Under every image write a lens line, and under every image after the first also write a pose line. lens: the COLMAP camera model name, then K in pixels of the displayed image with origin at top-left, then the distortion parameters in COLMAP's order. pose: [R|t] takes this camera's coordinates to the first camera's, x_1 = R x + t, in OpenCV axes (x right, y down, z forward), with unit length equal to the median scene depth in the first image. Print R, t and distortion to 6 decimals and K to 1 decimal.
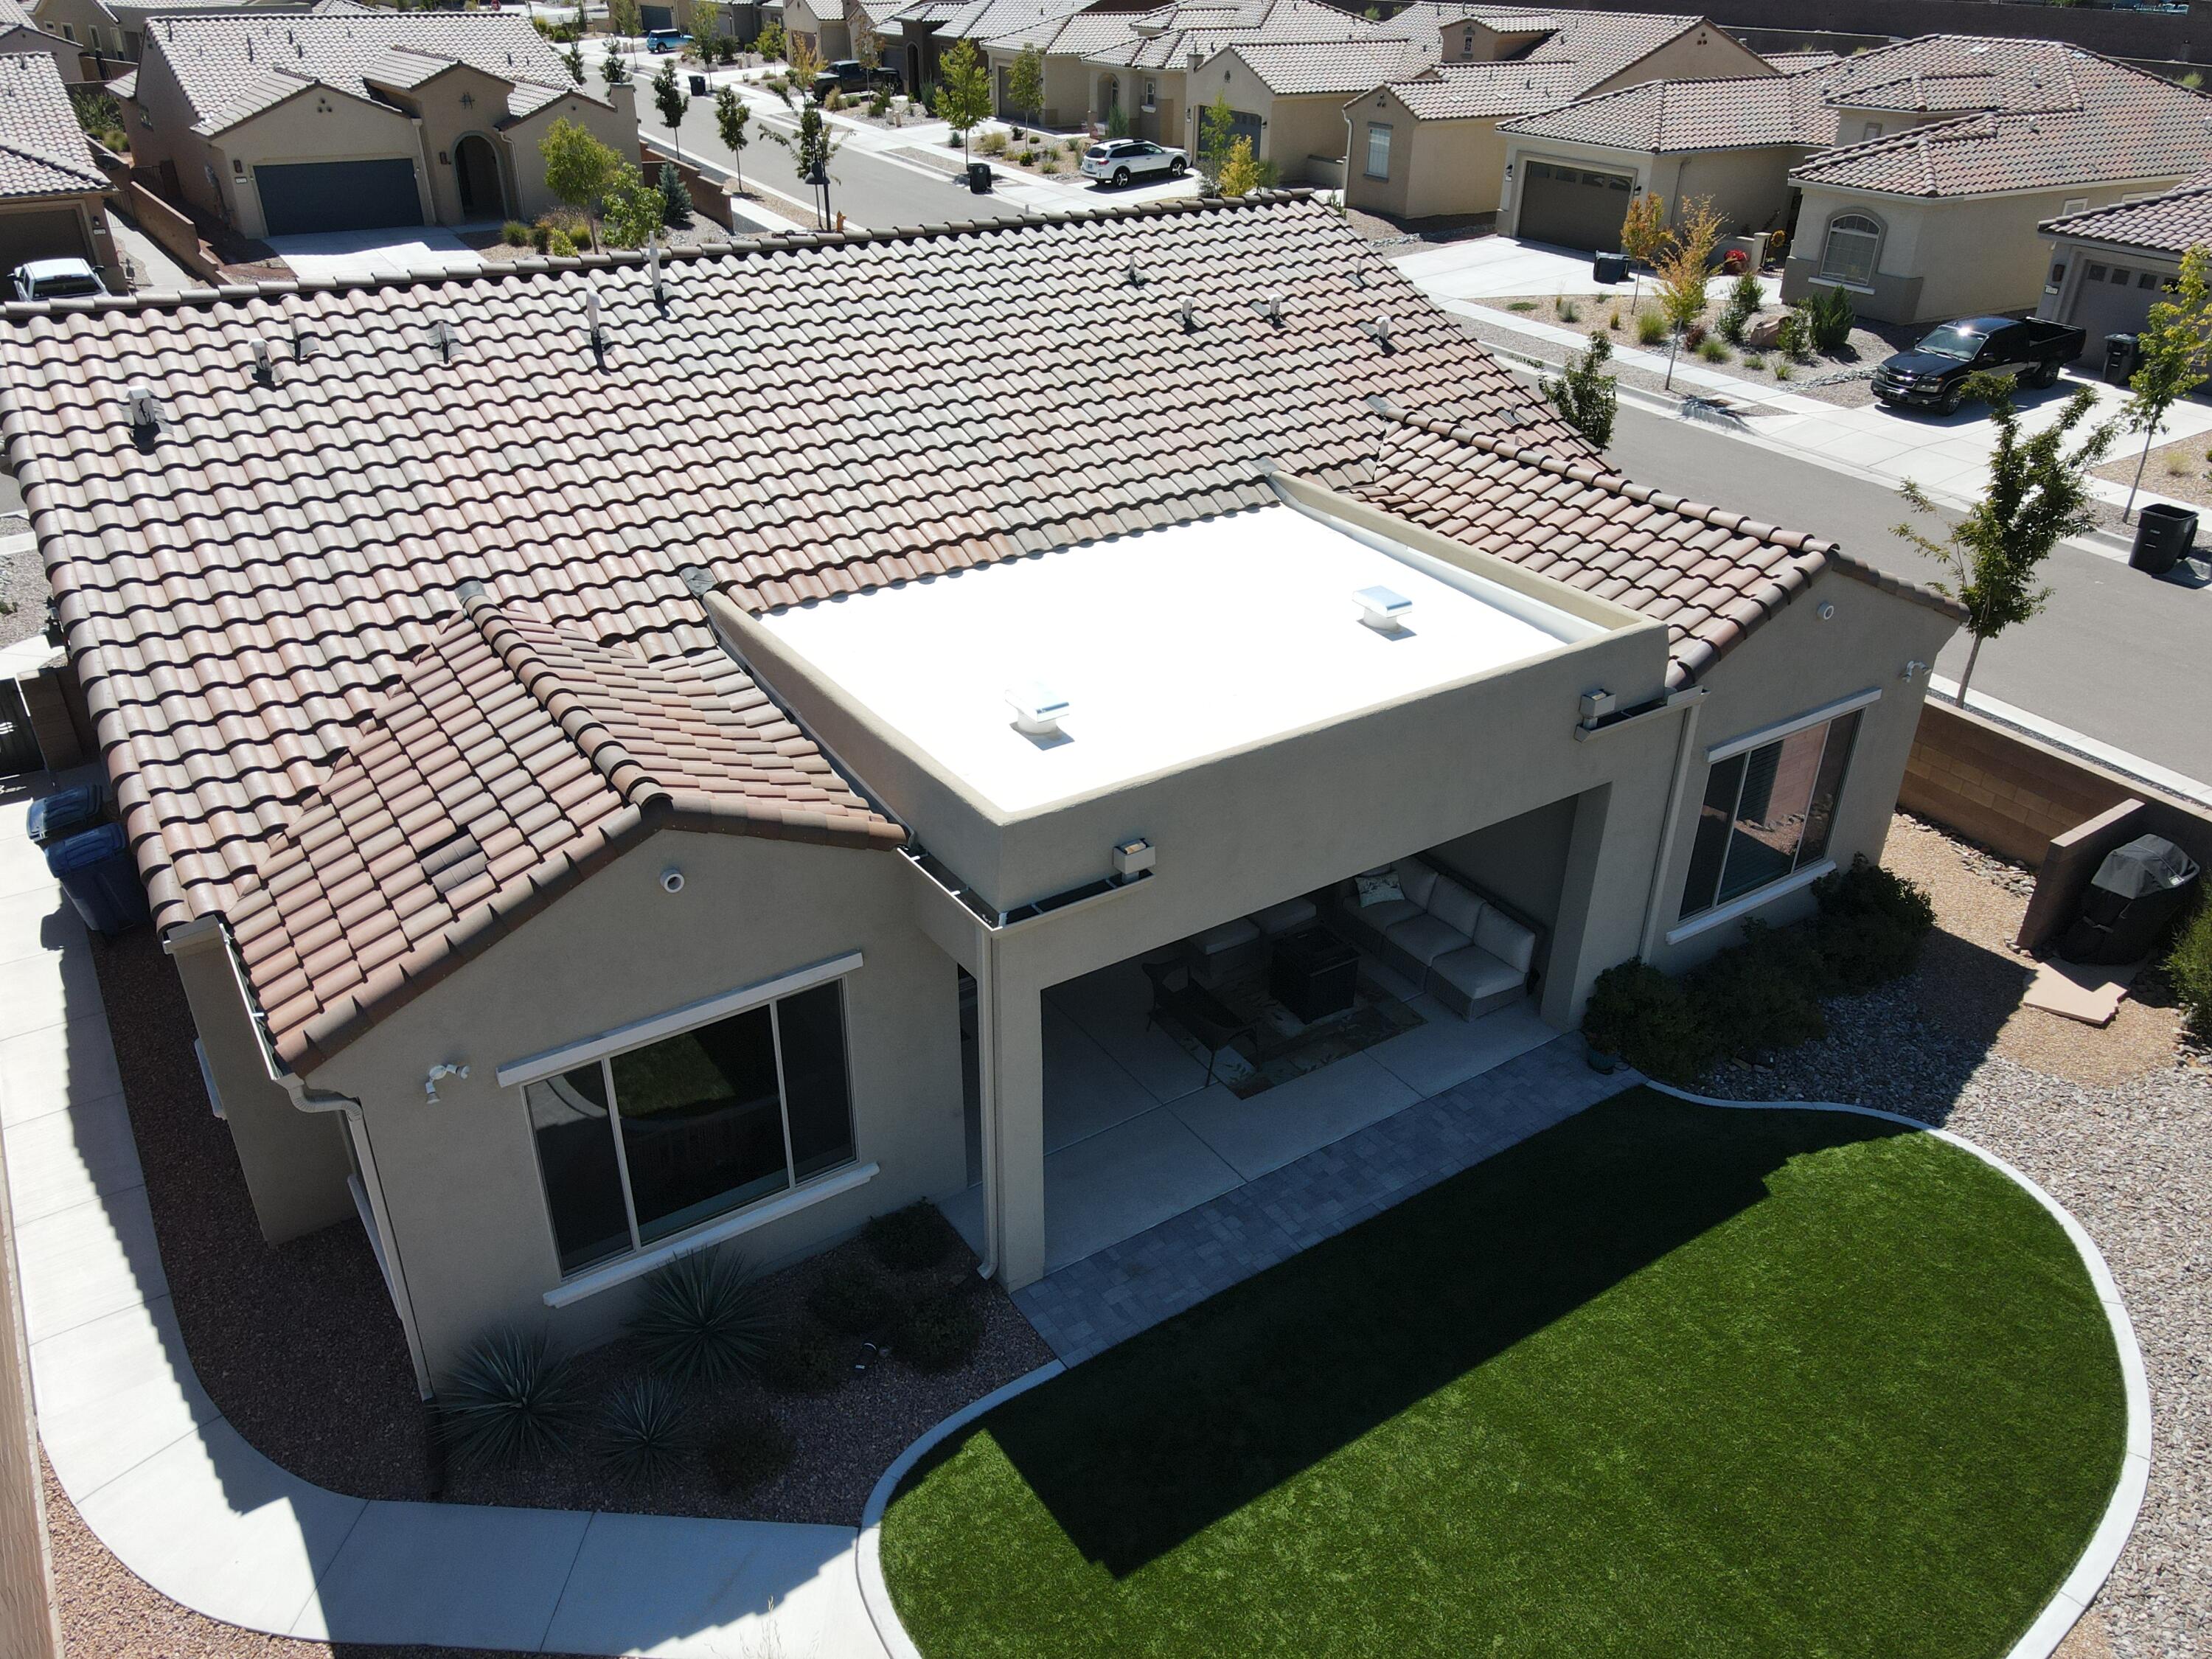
lens RADIAL K [[1620.4, 0, 1095.0], [0, 1620.4, 822.9], [0, 0, 1]] dist [0.019043, -0.001654]
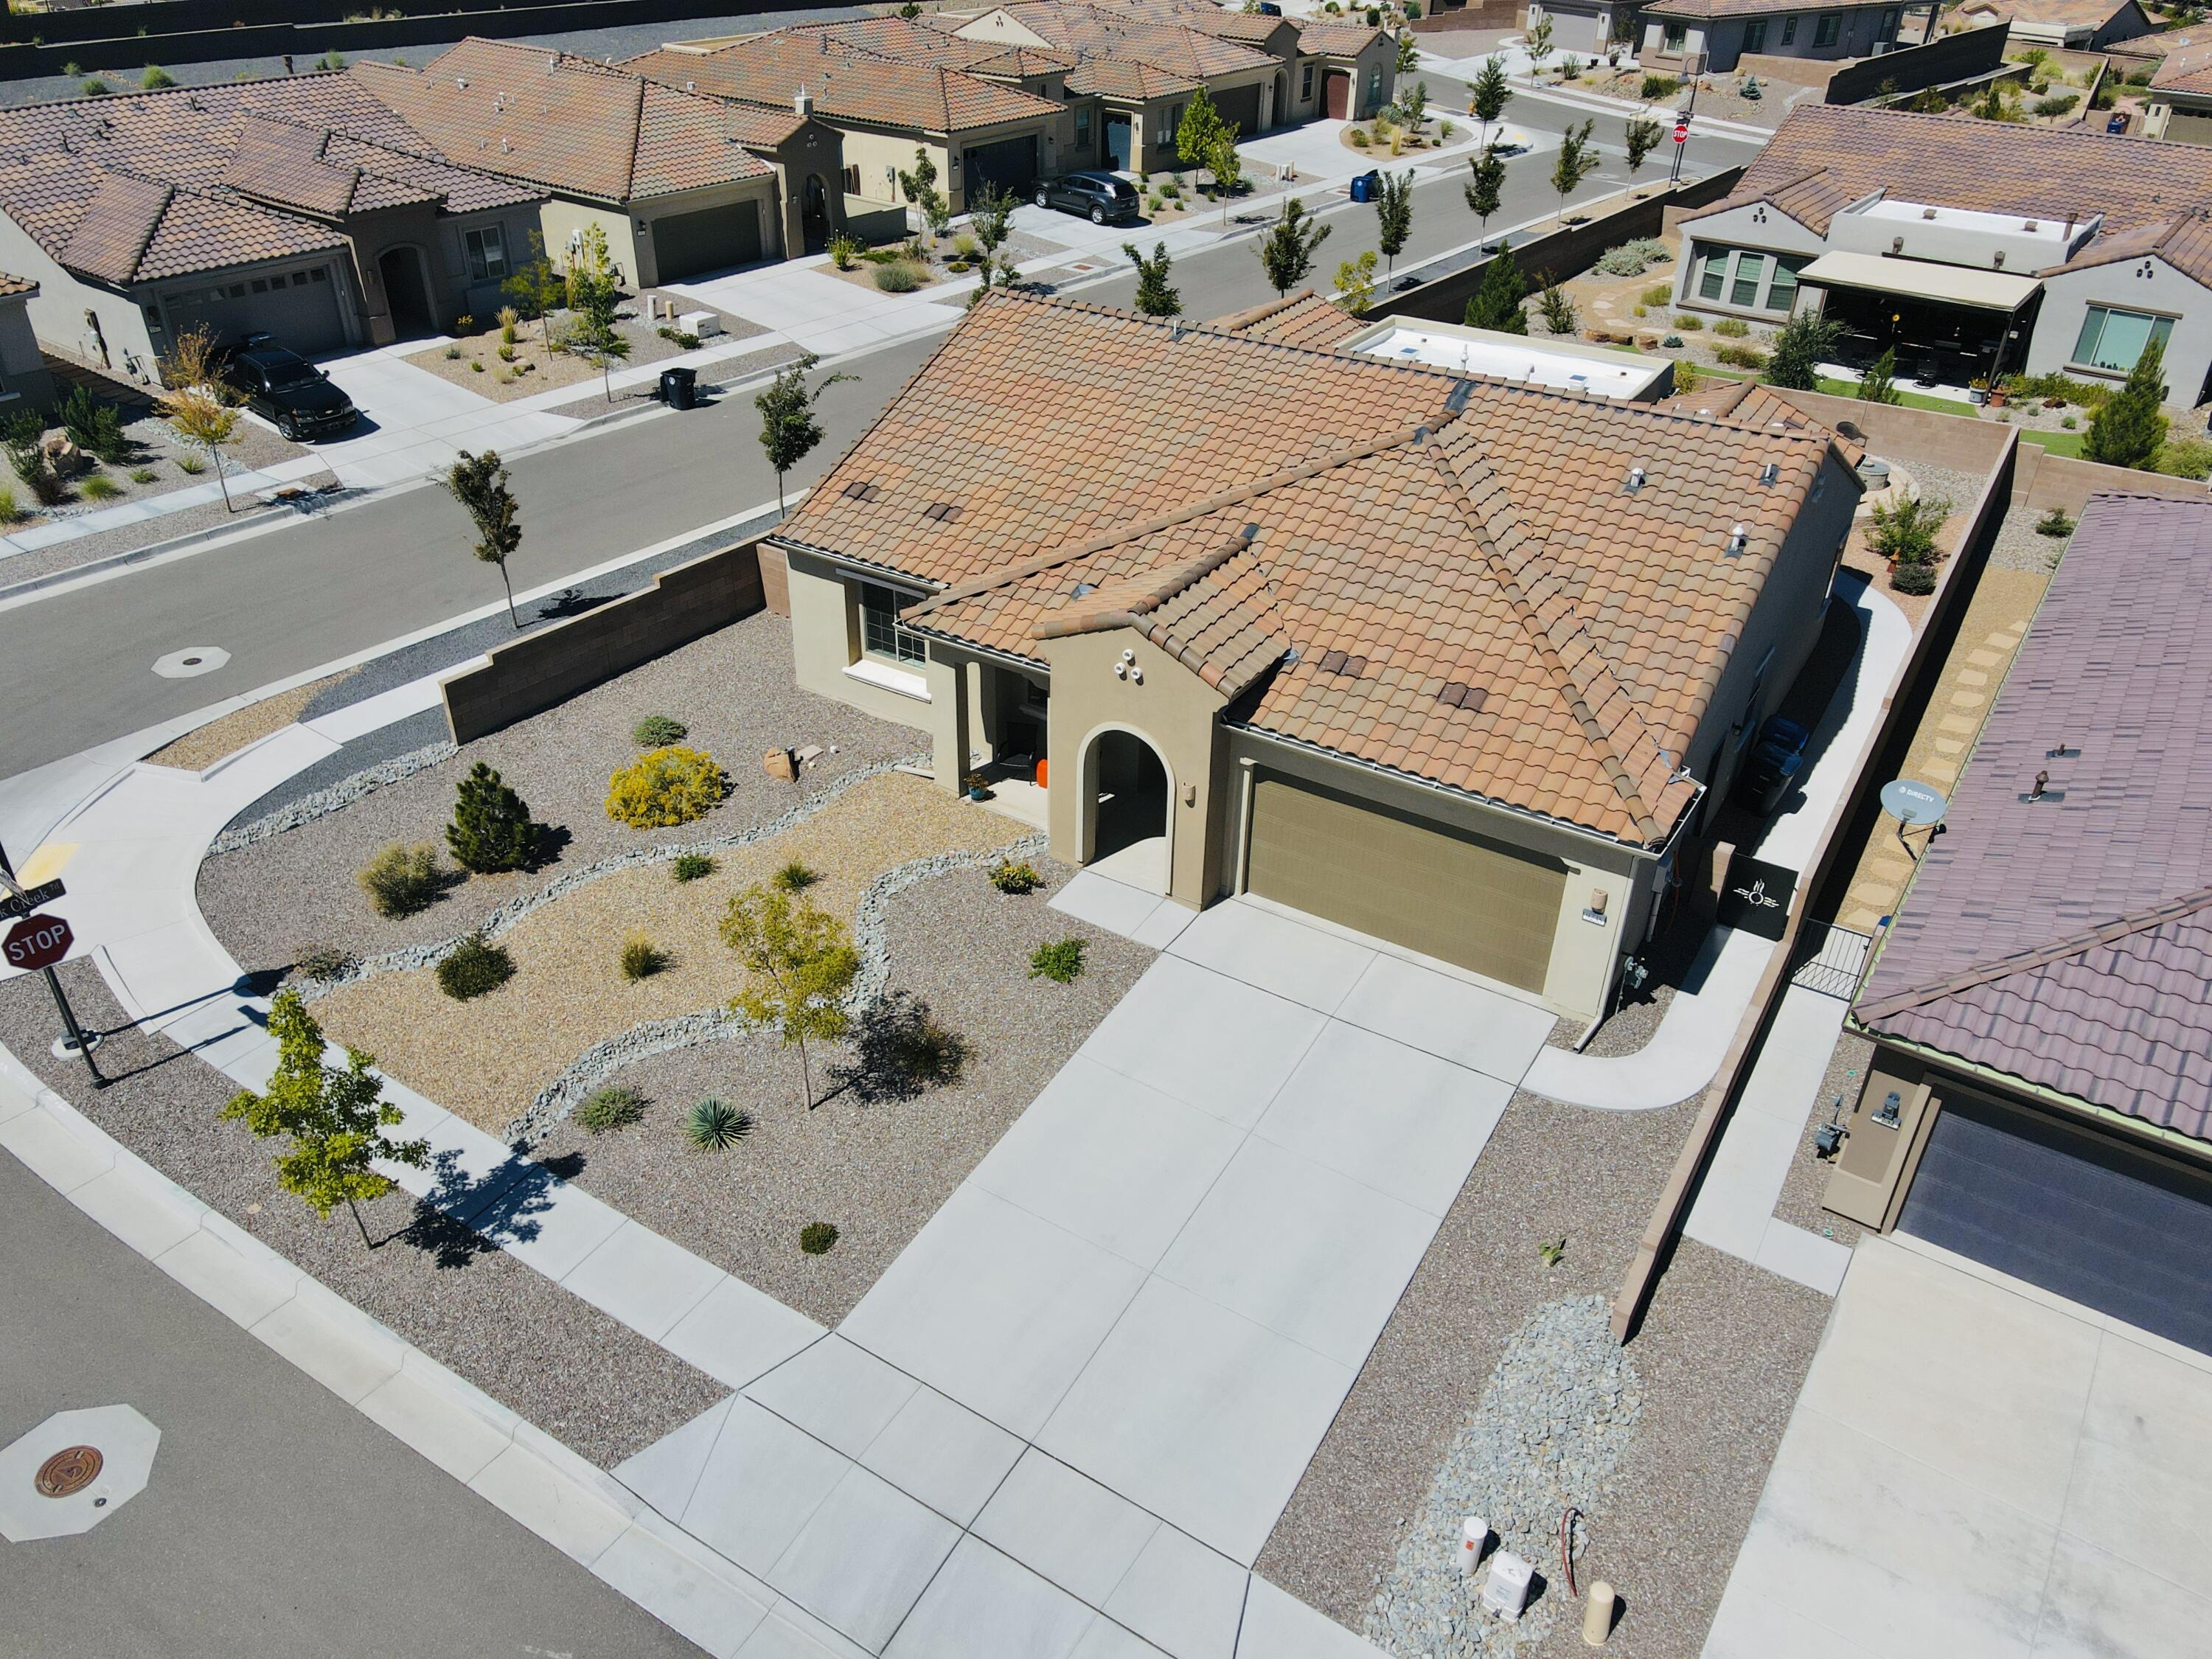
lens RADIAL K [[1617.0, 0, 1089.3], [0, 1617.0, 828.3], [0, 0, 1]] dist [0.001710, 0.036458]
pose [[-0.407192, -0.497557, 0.765919, -1.731415], [0.423813, 0.639909, 0.641014, -1.352169], [-0.809060, 0.585622, -0.049694, 1.801852]]
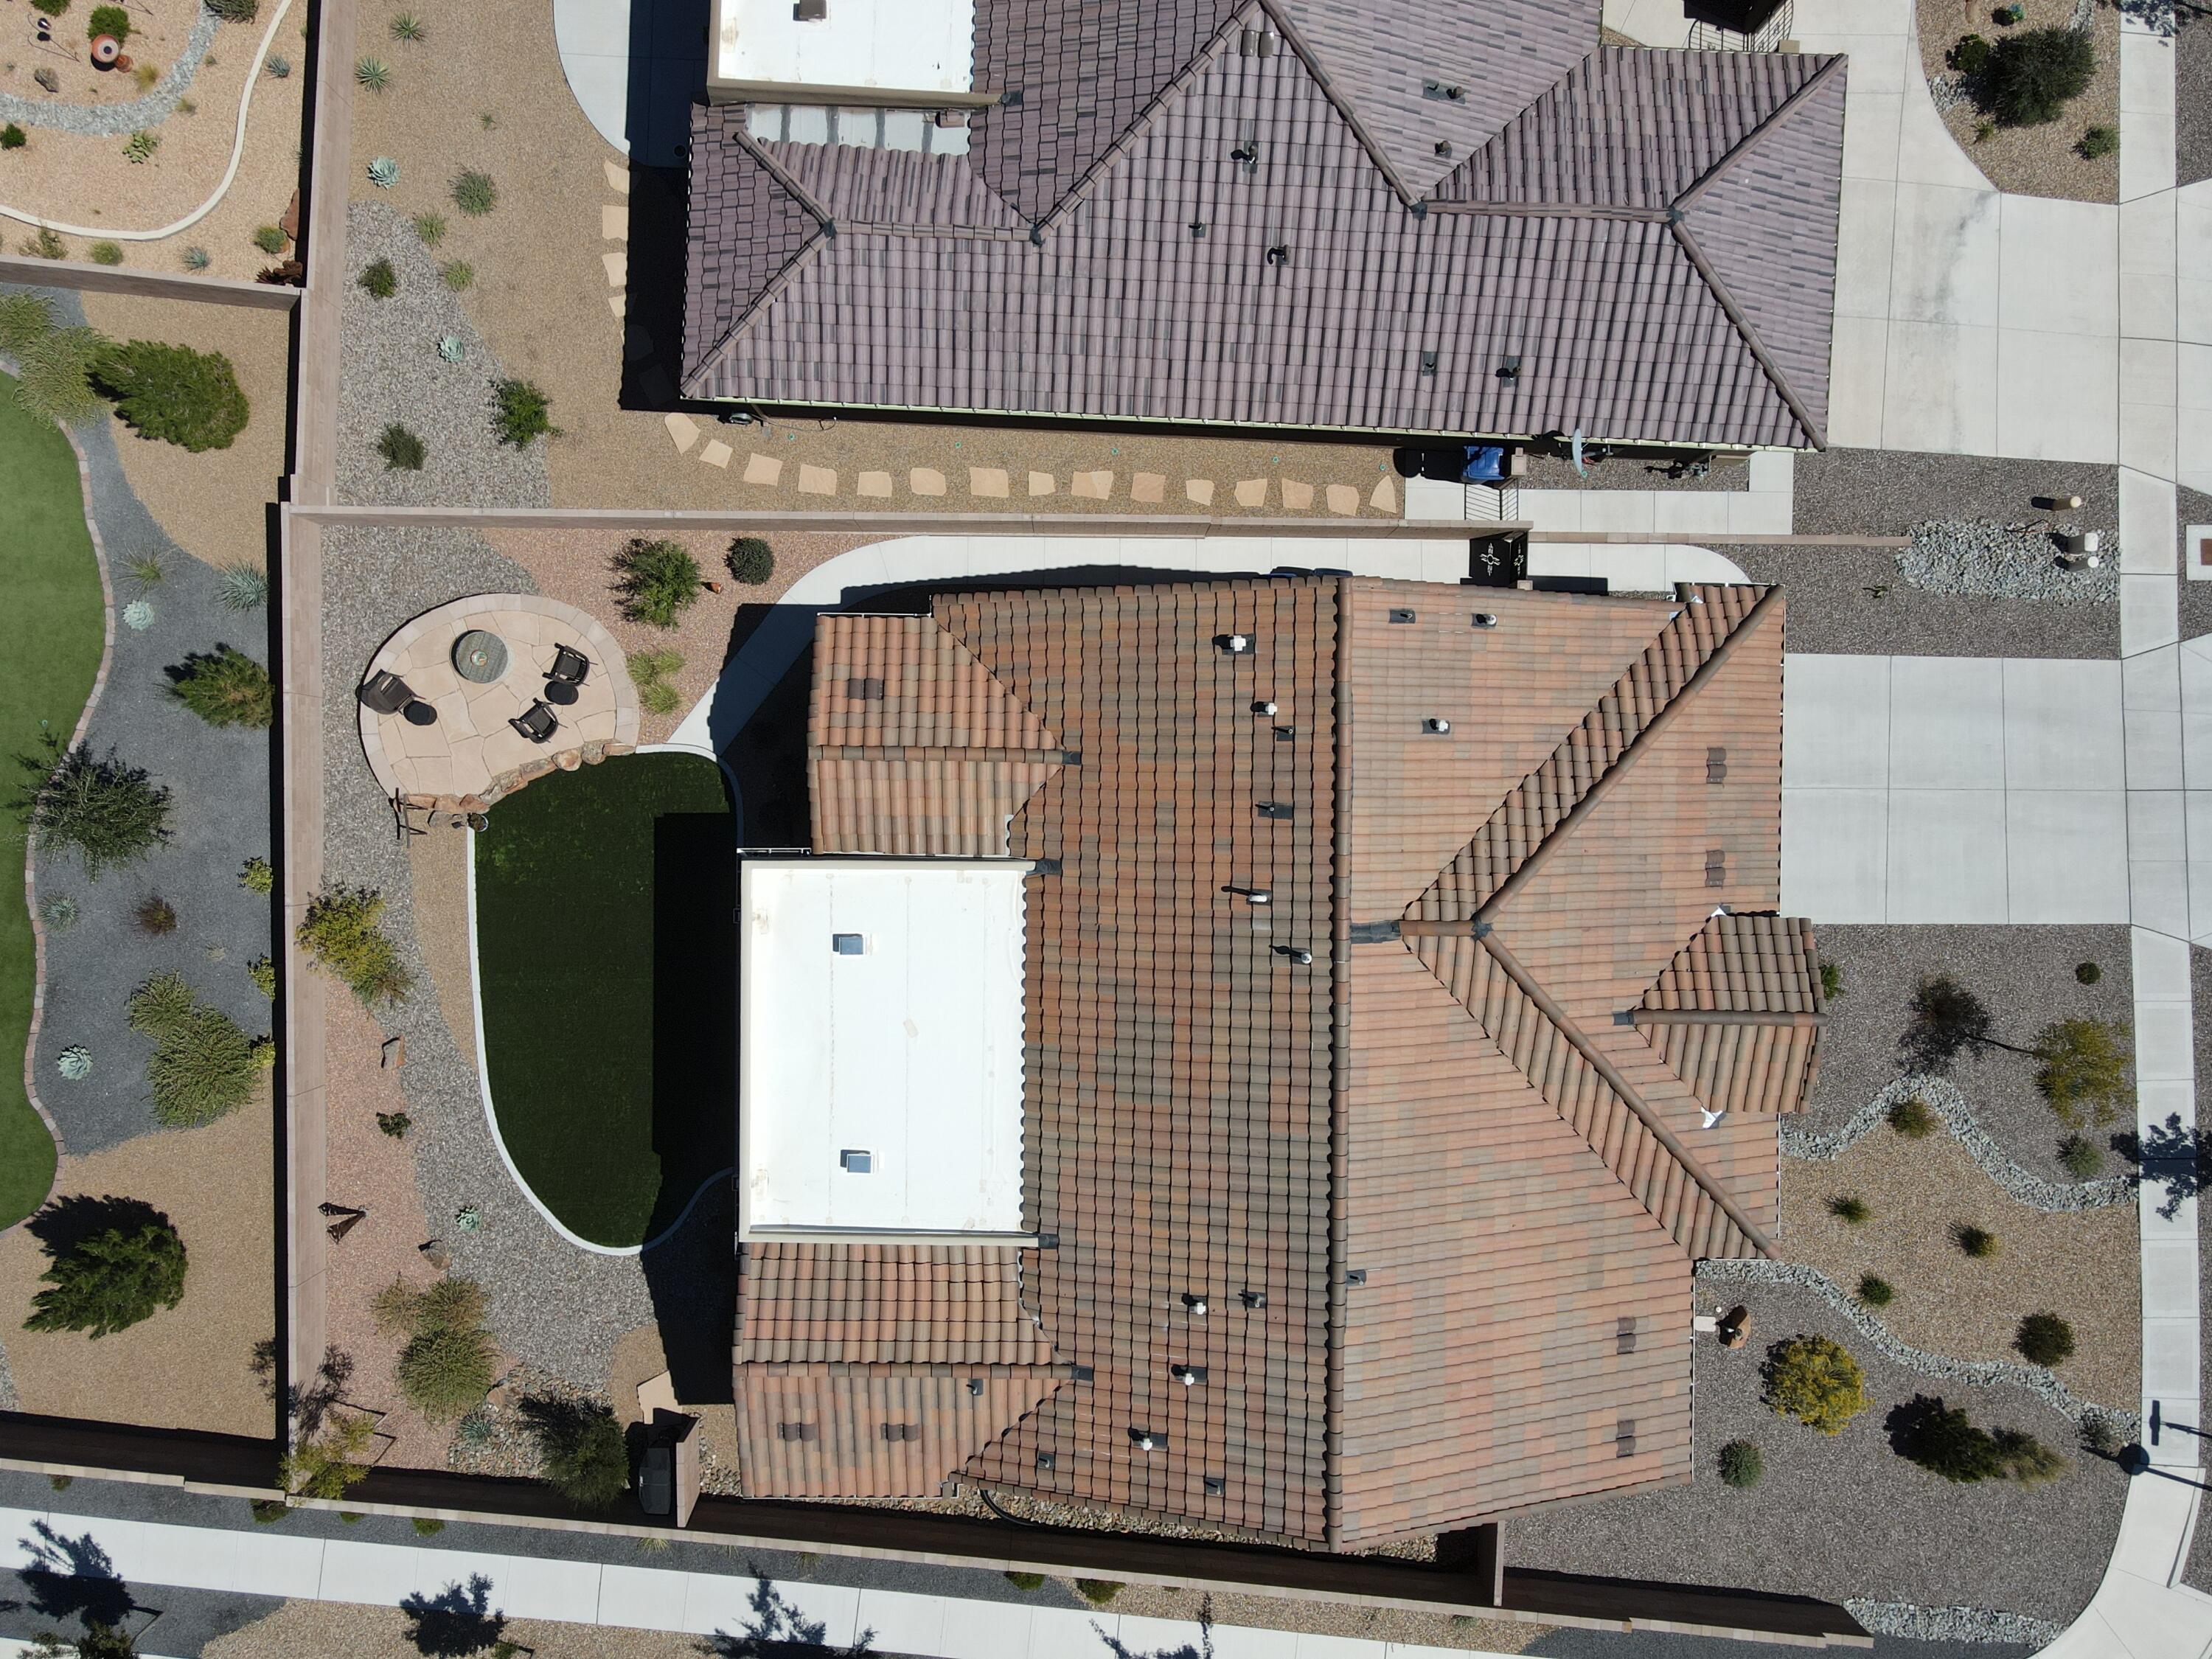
lens RADIAL K [[1620.4, 0, 1095.0], [0, 1620.4, 822.9], [0, 0, 1]] dist [0.019043, -0.001654]
pose [[-0.560808, 0.827922, -0.006364, -0.278818], [-0.411163, -0.271821, 0.870091, -1.683513], [0.718638, 0.490570, 0.492850, 0.052725]]
